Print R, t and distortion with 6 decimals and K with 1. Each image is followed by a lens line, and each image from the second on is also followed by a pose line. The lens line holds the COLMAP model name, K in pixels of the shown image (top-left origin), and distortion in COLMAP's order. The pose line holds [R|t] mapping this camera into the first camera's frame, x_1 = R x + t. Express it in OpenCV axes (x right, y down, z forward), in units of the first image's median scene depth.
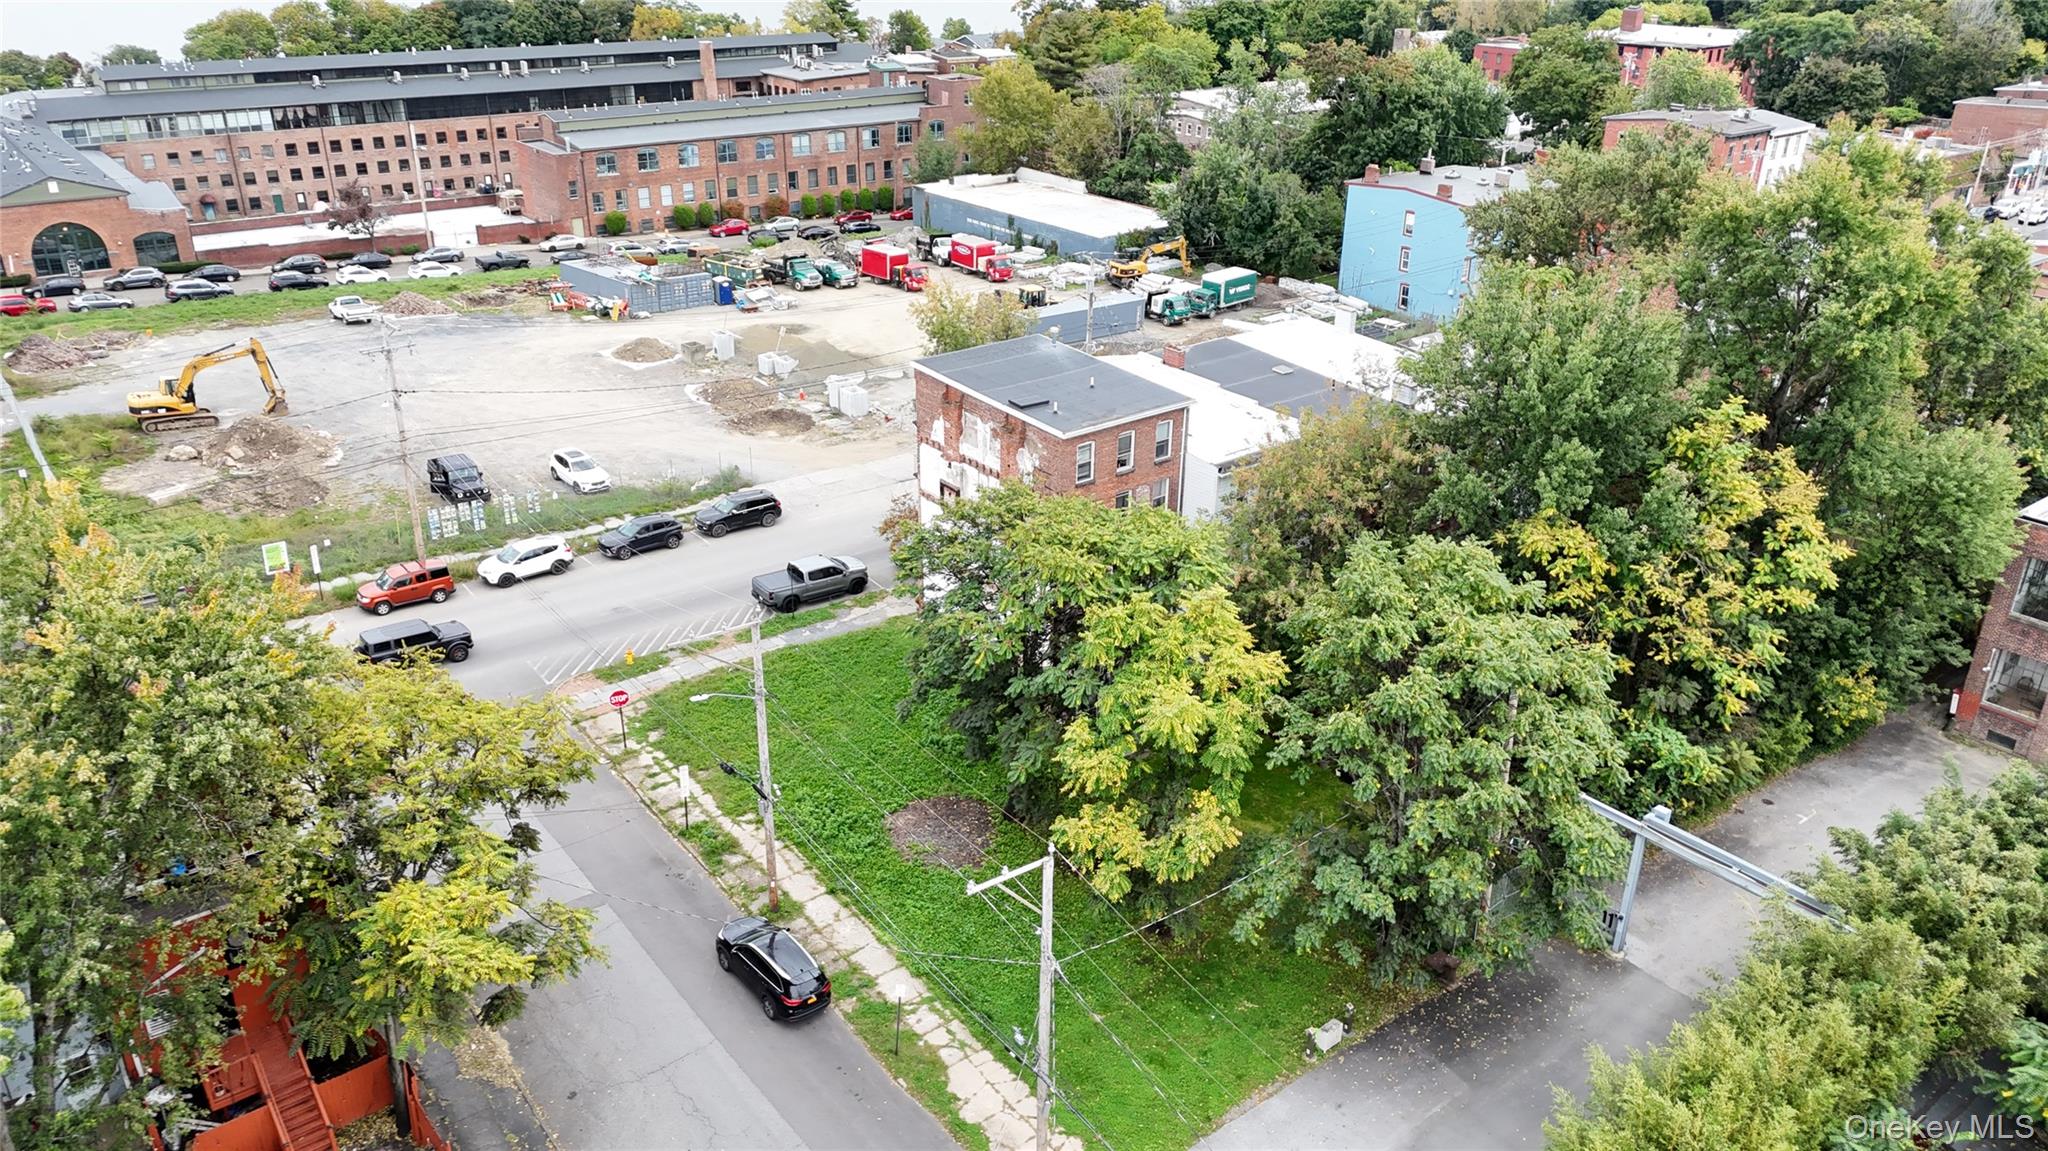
lens RADIAL K [[1495.8, 0, 1027.3], [0, 1495.8, 581.6], [0, 0, 1]] dist [0.080581, -0.072556]
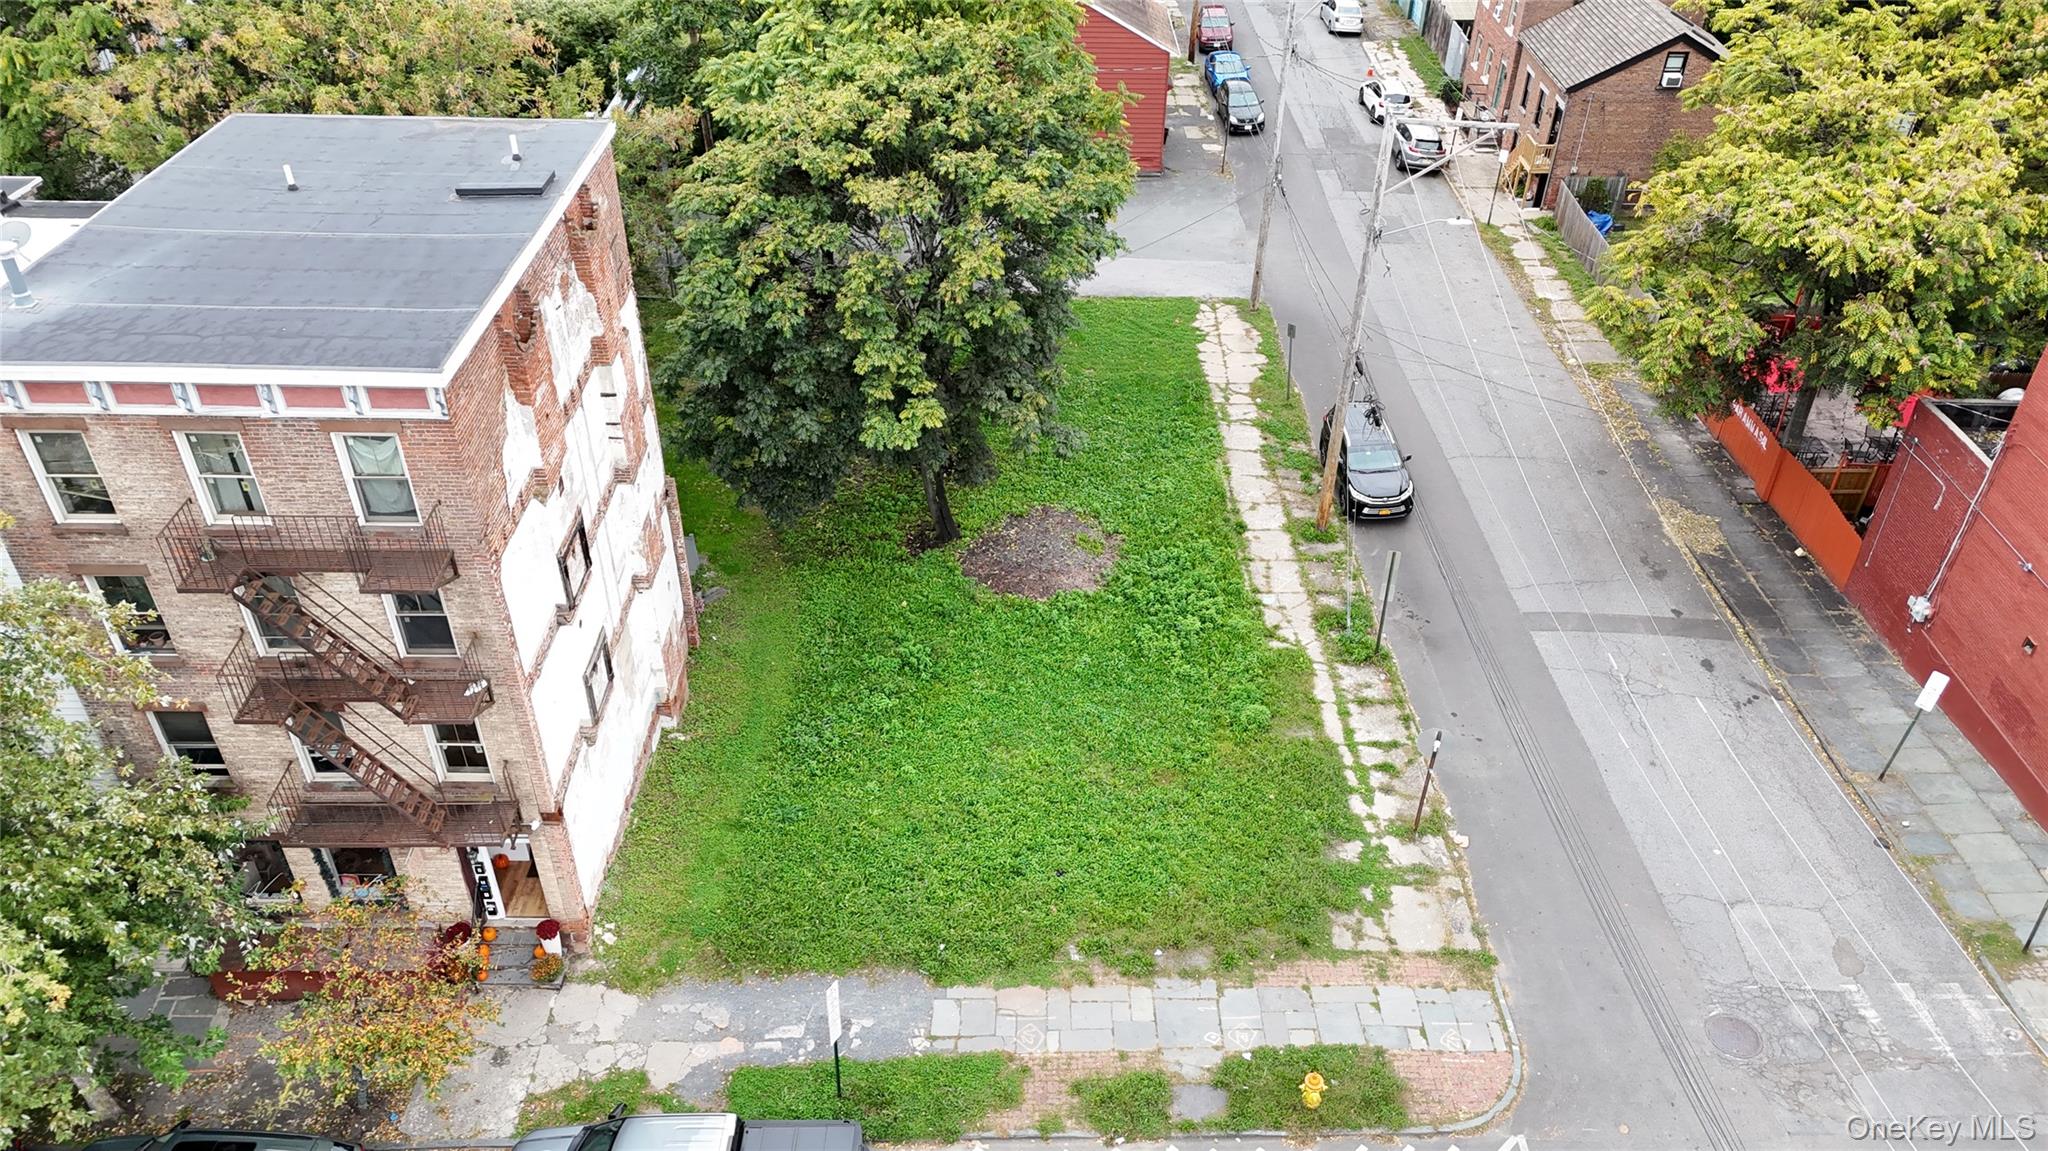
lens RADIAL K [[1491.6, 0, 1027.2], [0, 1491.6, 583.0], [0, 0, 1]] dist [0.103479, -0.115626]
pose [[-0.785399, -0.390739, 0.480075, -0.302541], [0.240212, 0.522396, 0.818169, -0.311717], [-0.570480, 0.757909, -0.316429, 0.942718]]
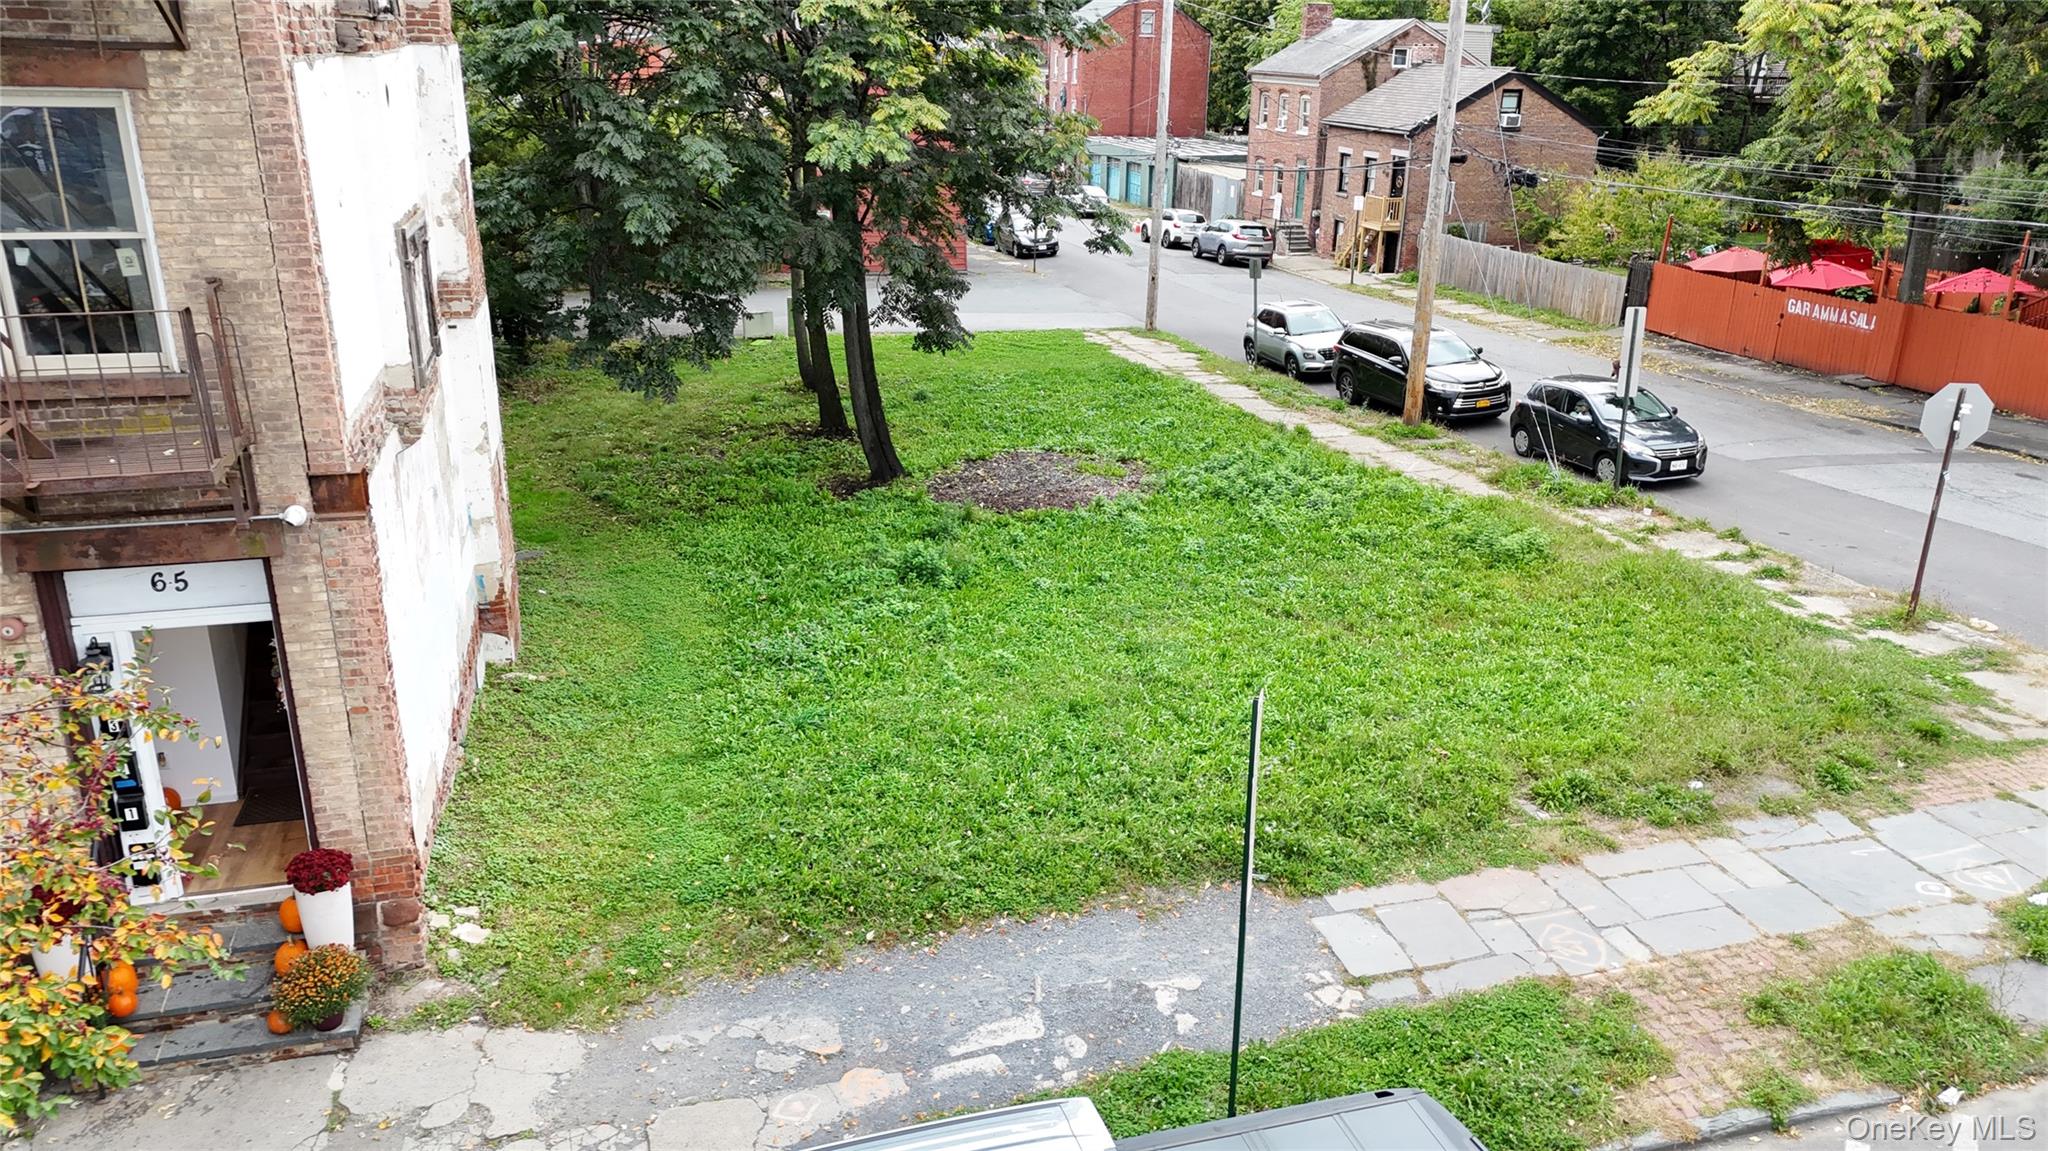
lens RADIAL K [[1495.8, 0, 1027.3], [0, 1495.8, 581.6], [0, 0, 1]] dist [0.080581, -0.072556]
pose [[-0.920055, -0.159734, 0.357749, -0.170609], [0.139961, 0.718860, 0.680919, -0.097495], [-0.365937, 0.676554, -0.639034, 1.003590]]
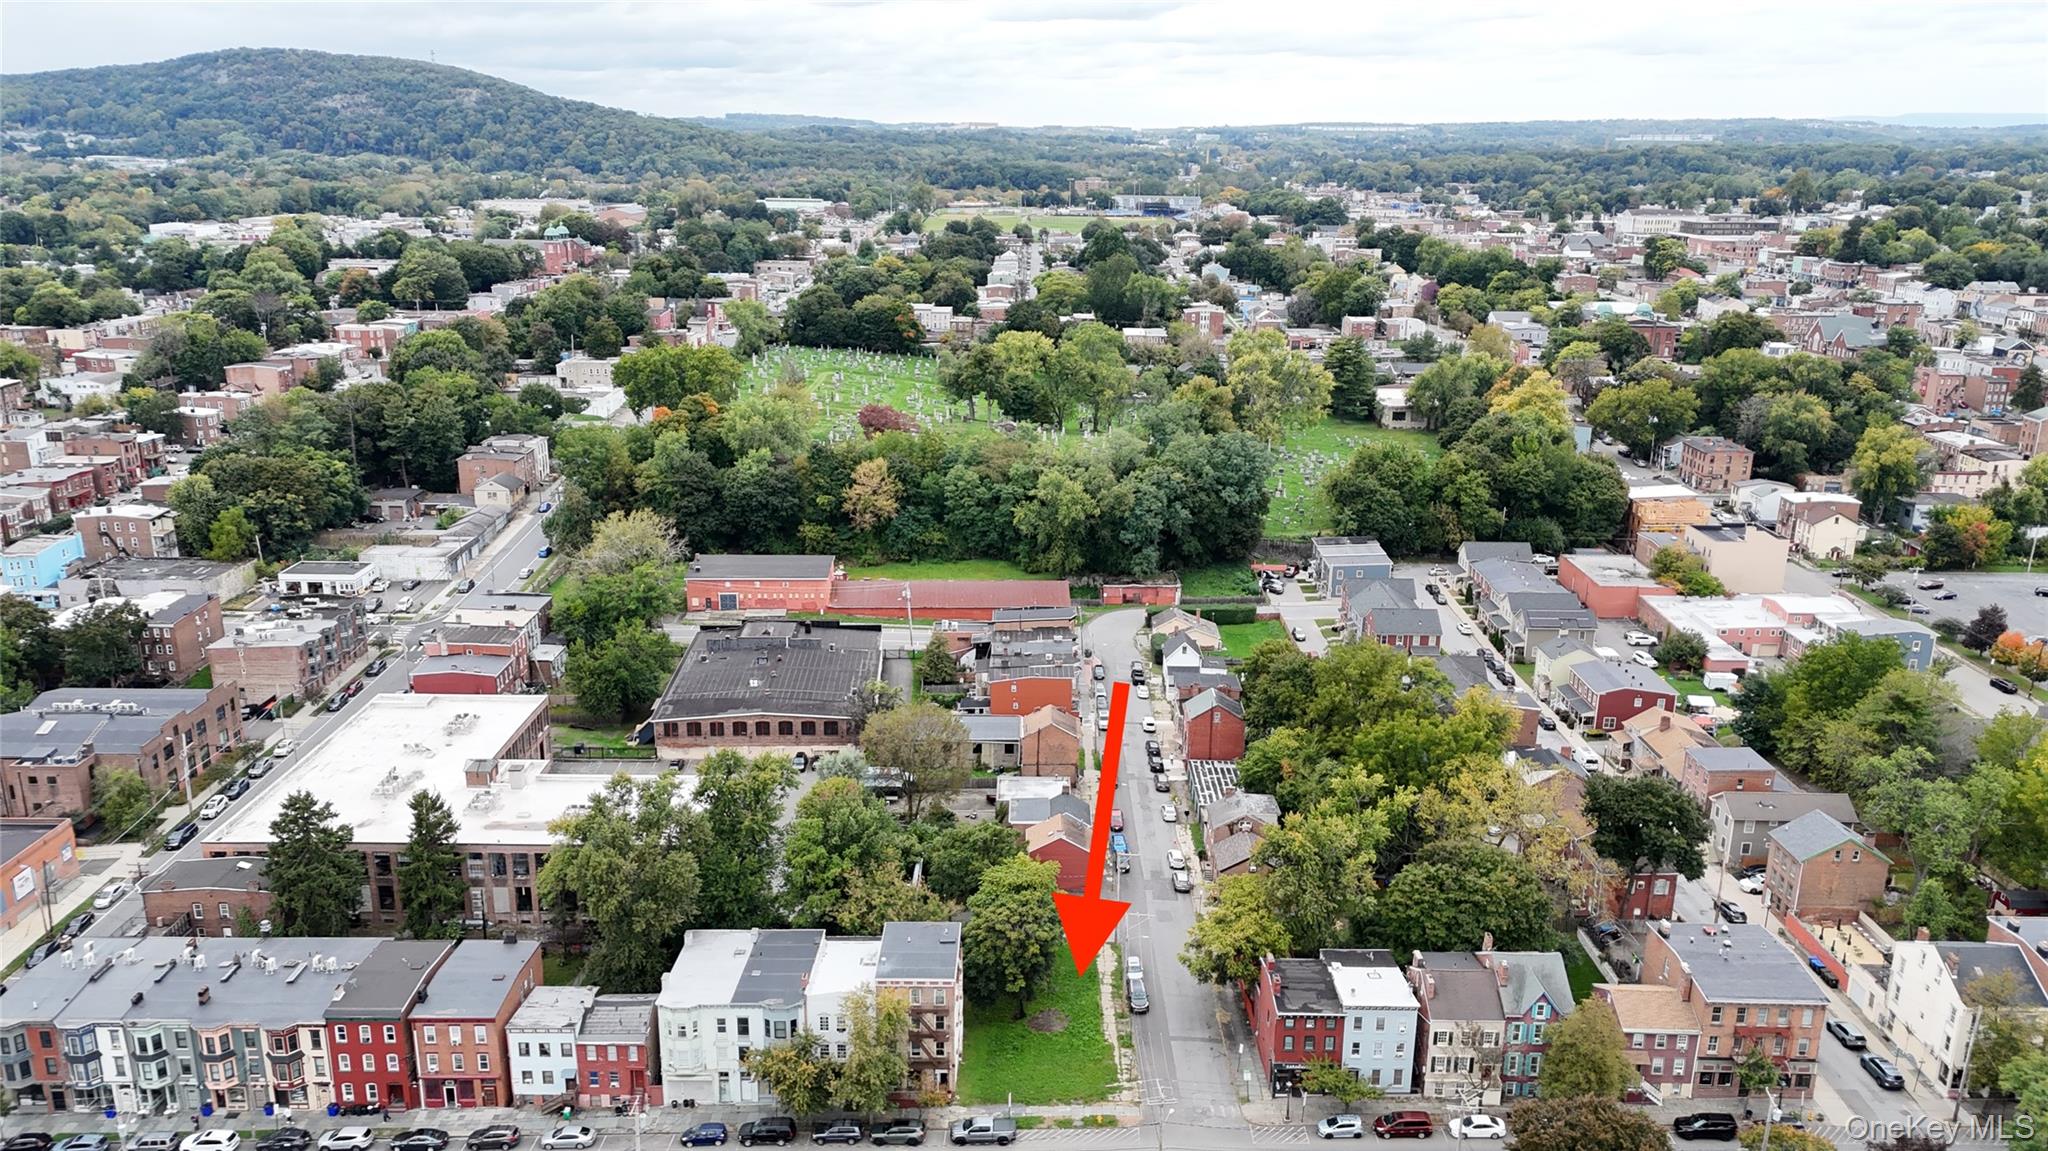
lens RADIAL K [[1491.6, 0, 1027.2], [0, 1491.6, 583.0], [0, 0, 1]] dist [0.103479, -0.115626]
pose [[-0.781337, -0.197423, 0.592061, -1.108598], [0.245314, 0.775146, 0.582211, -1.525603], [-0.573876, 0.600144, -0.557220, 1.554963]]
